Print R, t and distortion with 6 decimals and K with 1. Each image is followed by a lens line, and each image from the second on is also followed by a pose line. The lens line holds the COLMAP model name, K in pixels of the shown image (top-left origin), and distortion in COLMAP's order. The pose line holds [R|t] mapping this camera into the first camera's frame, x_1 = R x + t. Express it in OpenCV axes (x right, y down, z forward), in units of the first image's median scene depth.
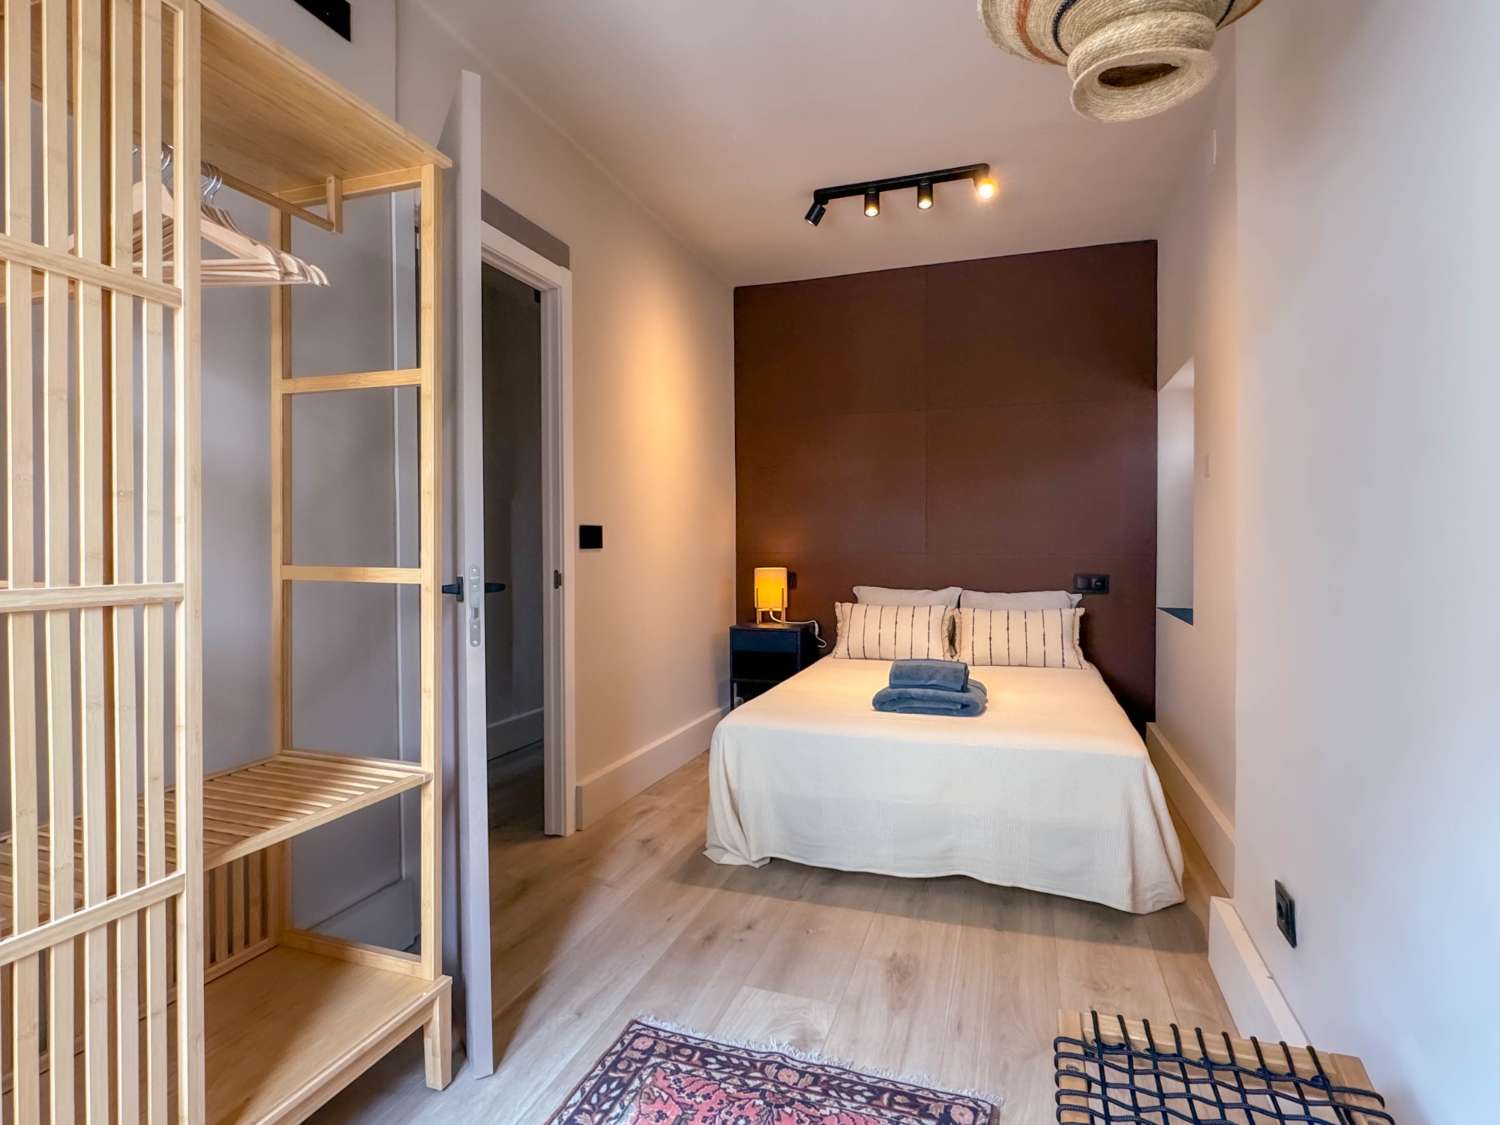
lens RADIAL K [[785.7, 0, 752.5], [0, 785.7, 544.8], [0, 0, 1]] dist [0.000493, 0.000079]
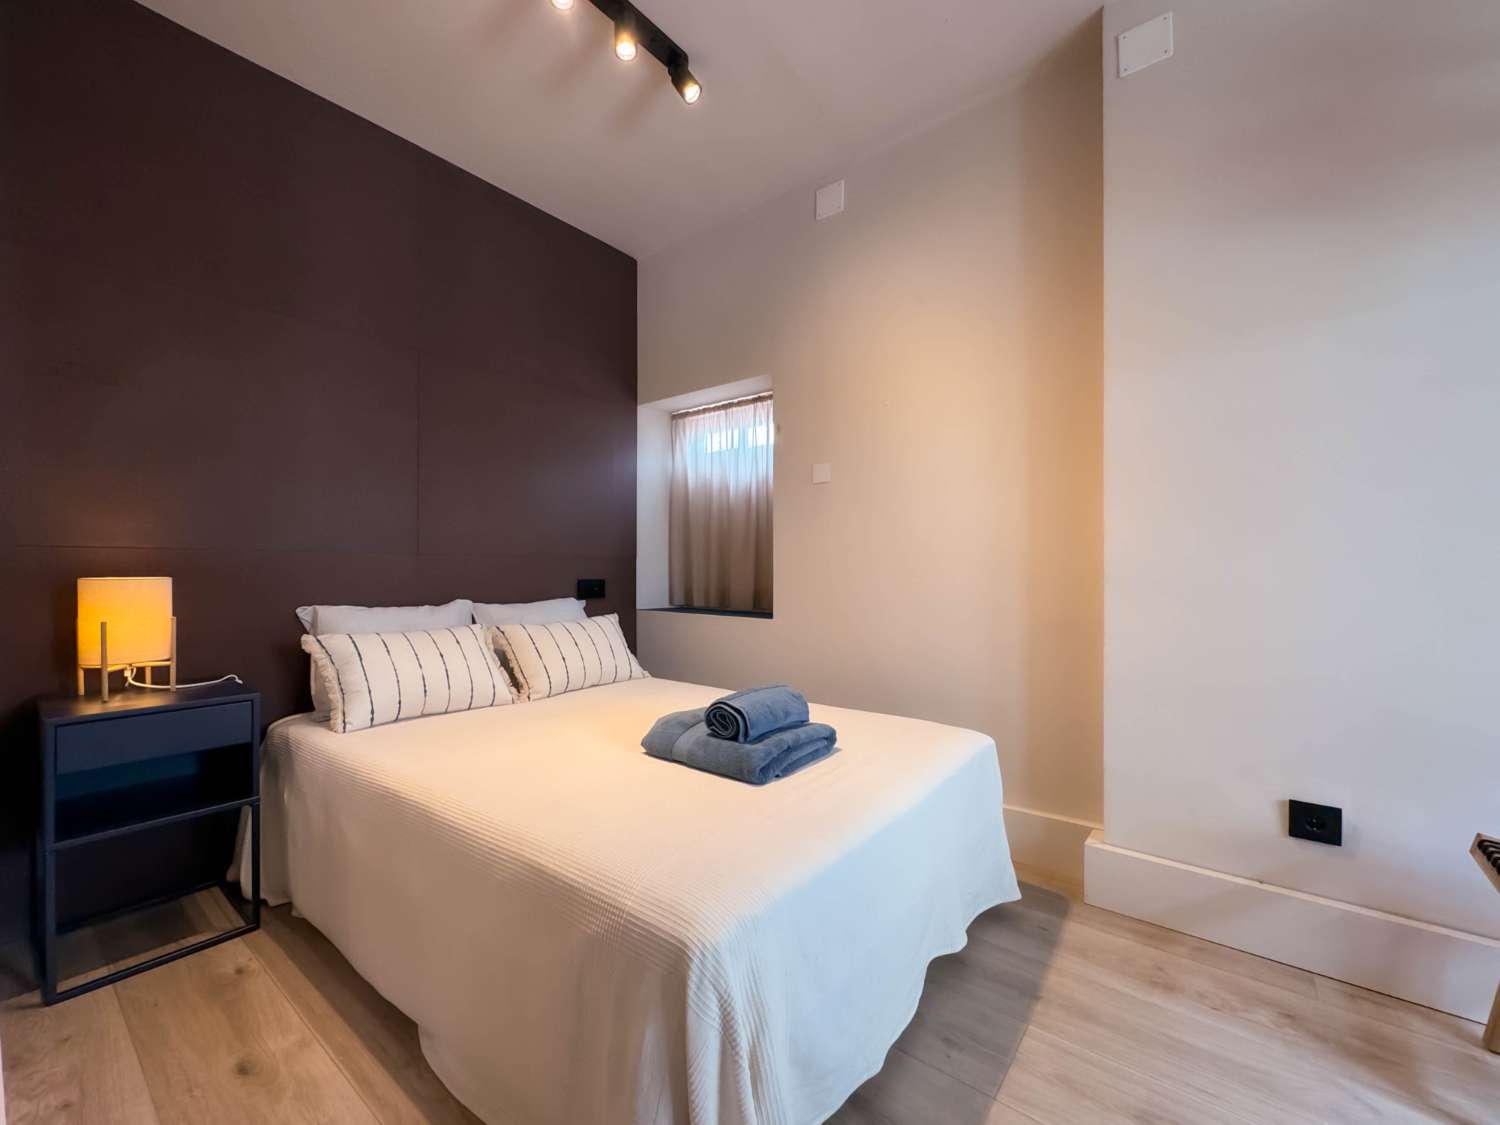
lens RADIAL K [[614.5, 0, 718.6], [0, 614.5, 571.2], [0, 0, 1]] dist [-0.002155, -0.000383]
pose [[0.352538, 0.002850, 0.935793, -0.236207], [-0.002334, 0.999995, -0.002166, 0.031402], [-0.935795, -0.001420, 0.352543, 0.648976]]
